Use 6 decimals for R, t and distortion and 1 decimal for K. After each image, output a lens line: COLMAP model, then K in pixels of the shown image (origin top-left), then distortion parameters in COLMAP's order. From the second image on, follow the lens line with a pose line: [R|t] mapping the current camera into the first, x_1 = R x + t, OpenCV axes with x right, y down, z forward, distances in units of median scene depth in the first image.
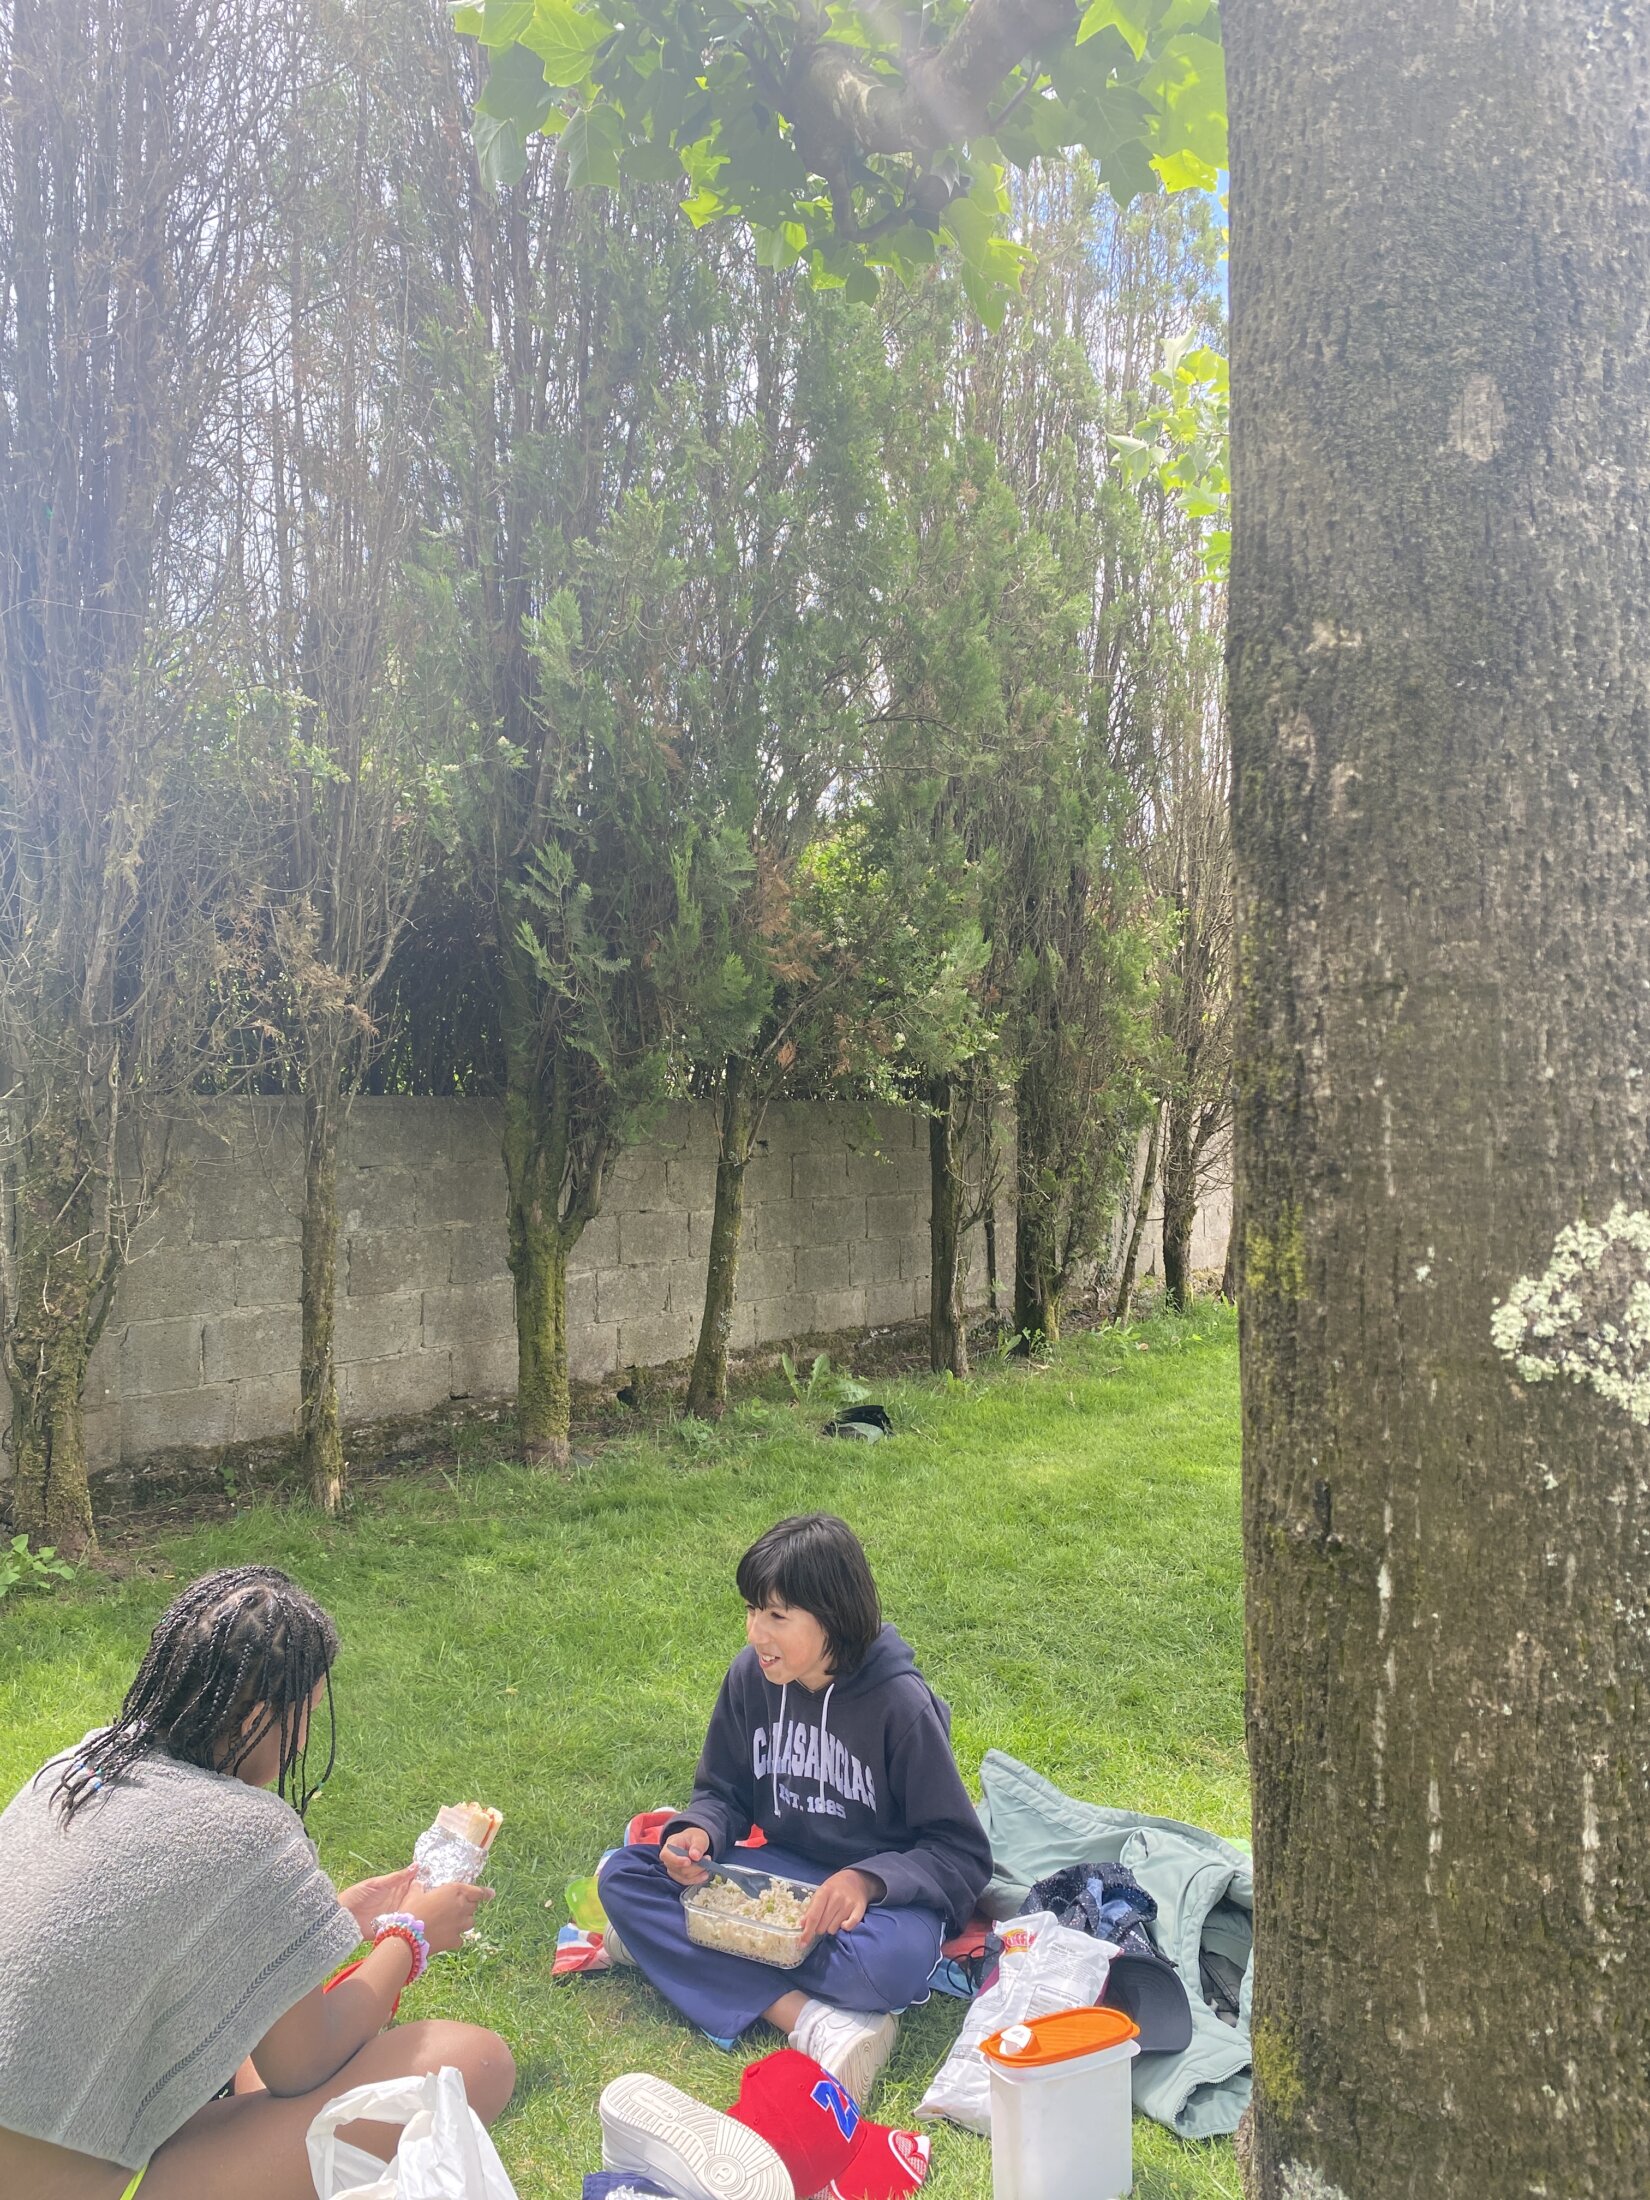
lens RADIAL K [[1684.1, 0, 825.8], [0, 1684.1, 1094.1], [0, 0, 1]] dist [0.005154, -0.003059]
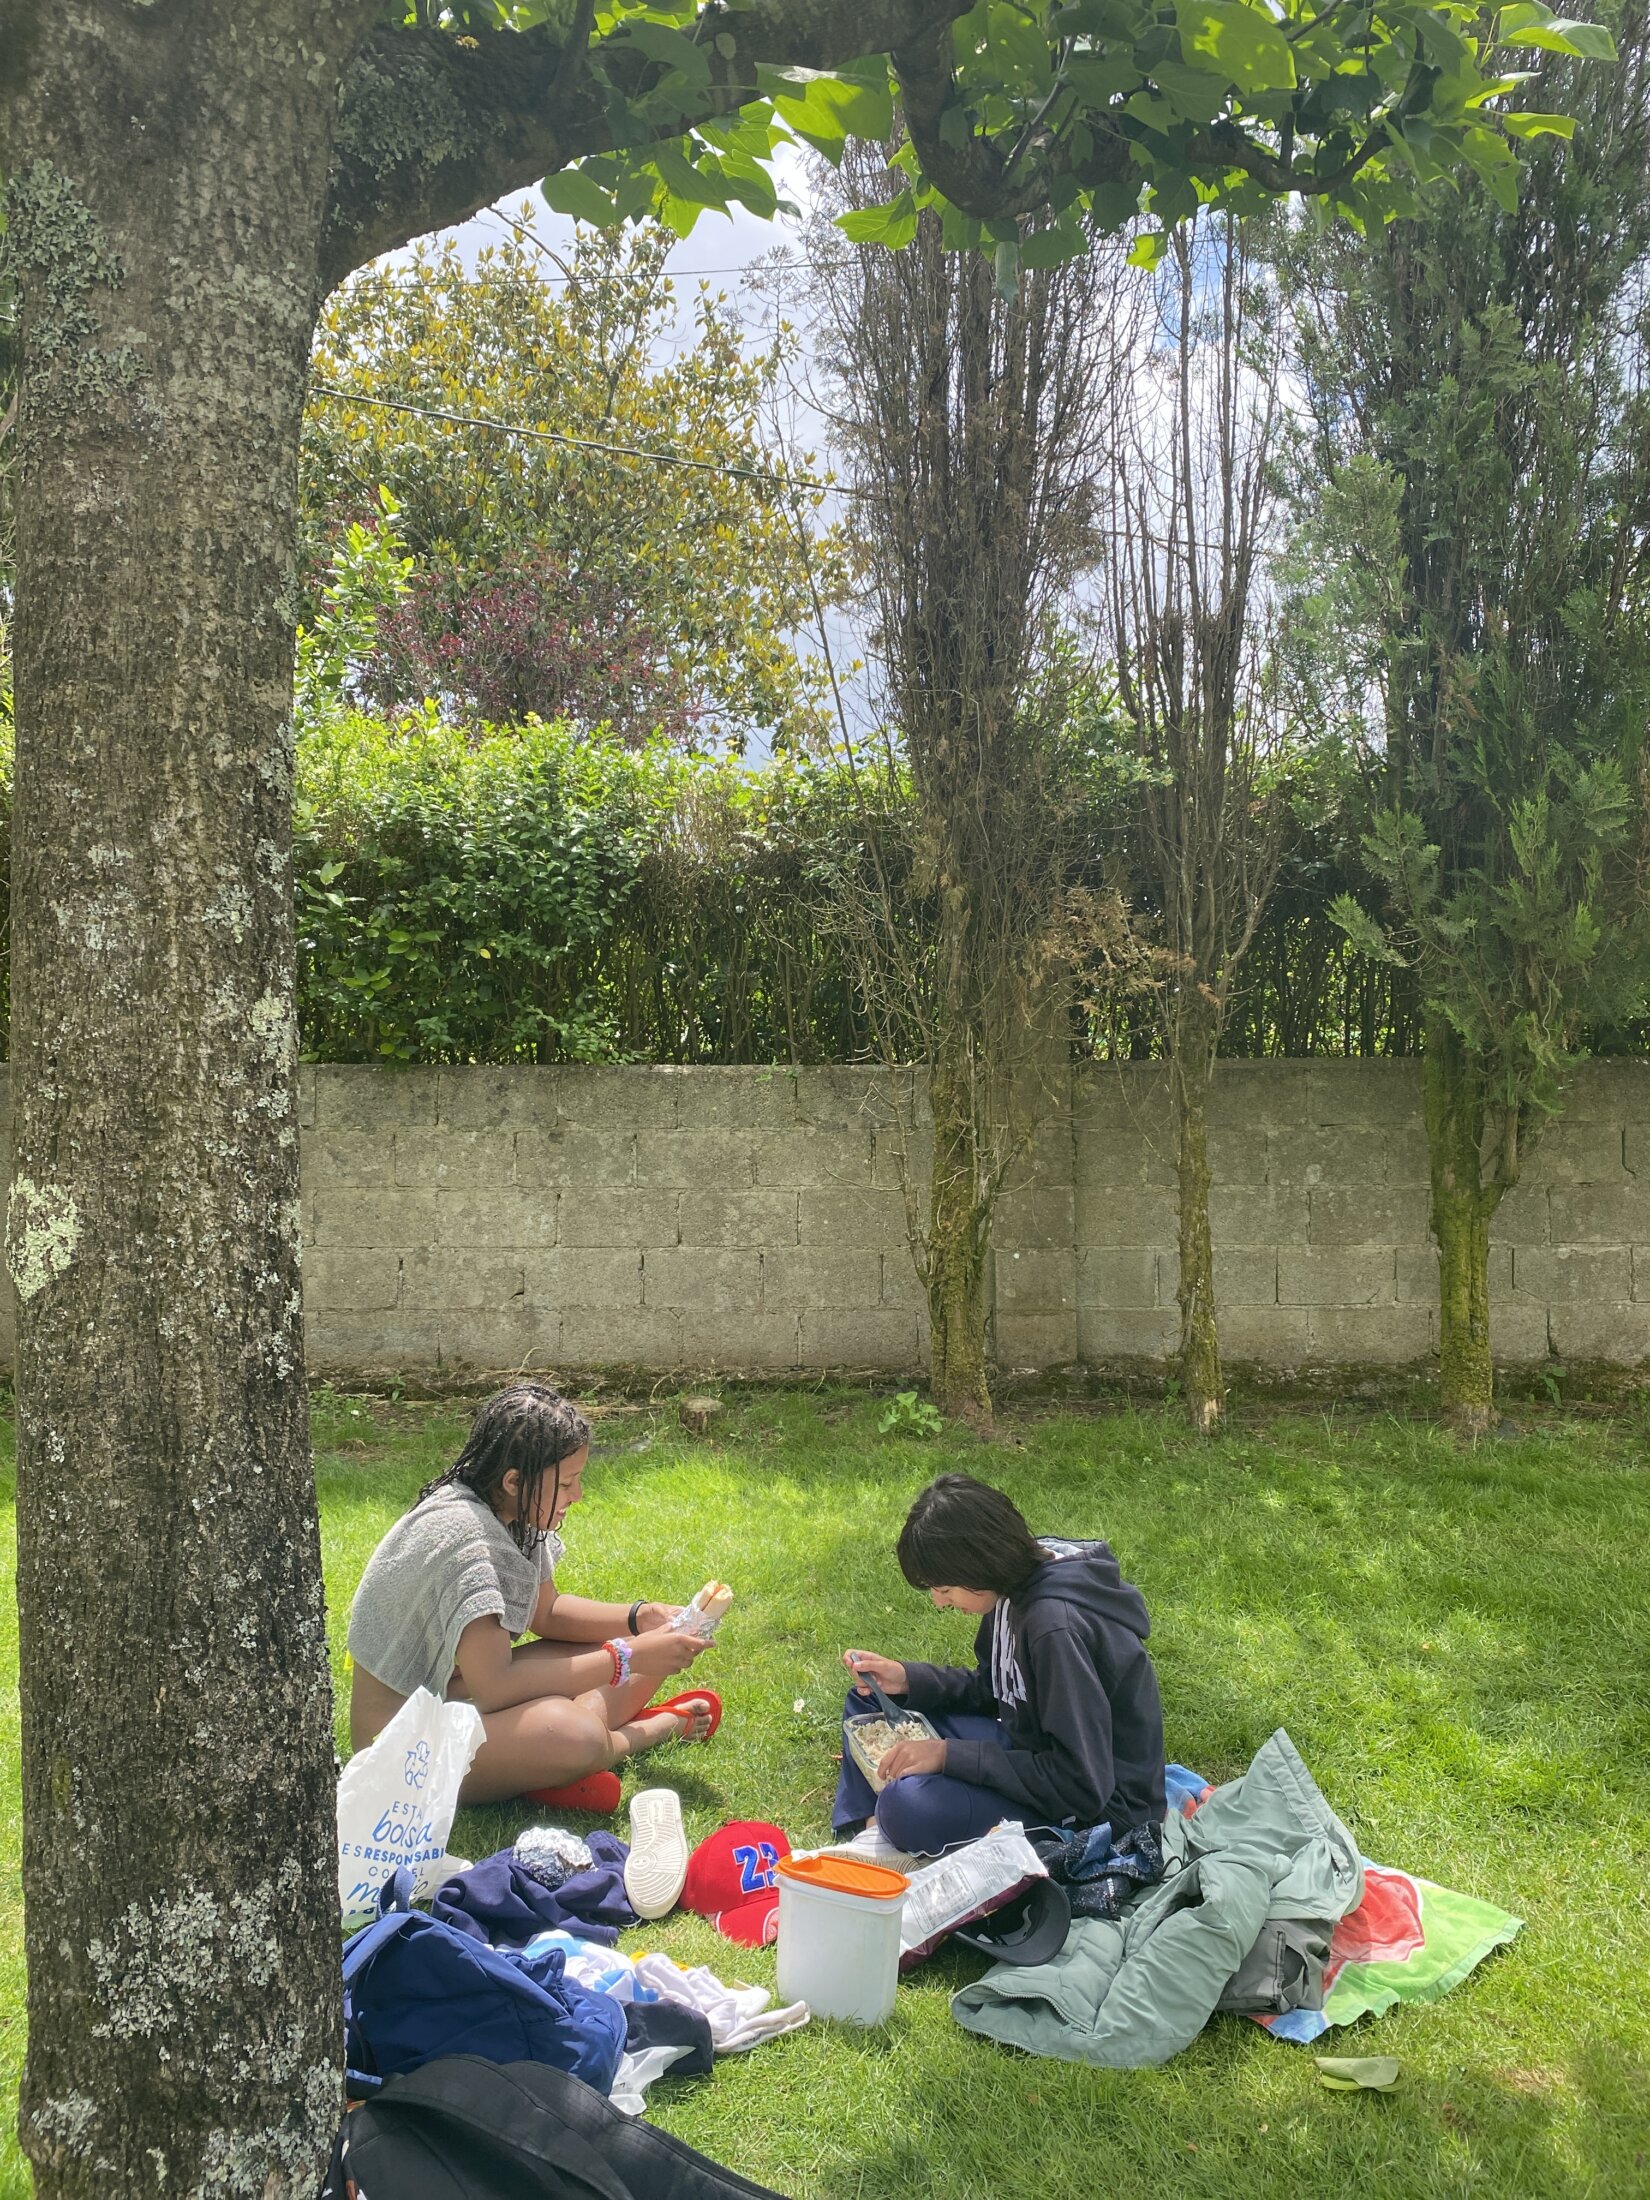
lens RADIAL K [[1684.1, 0, 827.3], [0, 1684.1, 1102.2], [0, 0, 1]] dist [0.005154, -0.003059]
pose [[0.625772, 0.027257, -0.779529, 0.369008], [0.002897, 0.999301, 0.037268, -0.011983], [0.780000, -0.025580, 0.625256, 0.090460]]
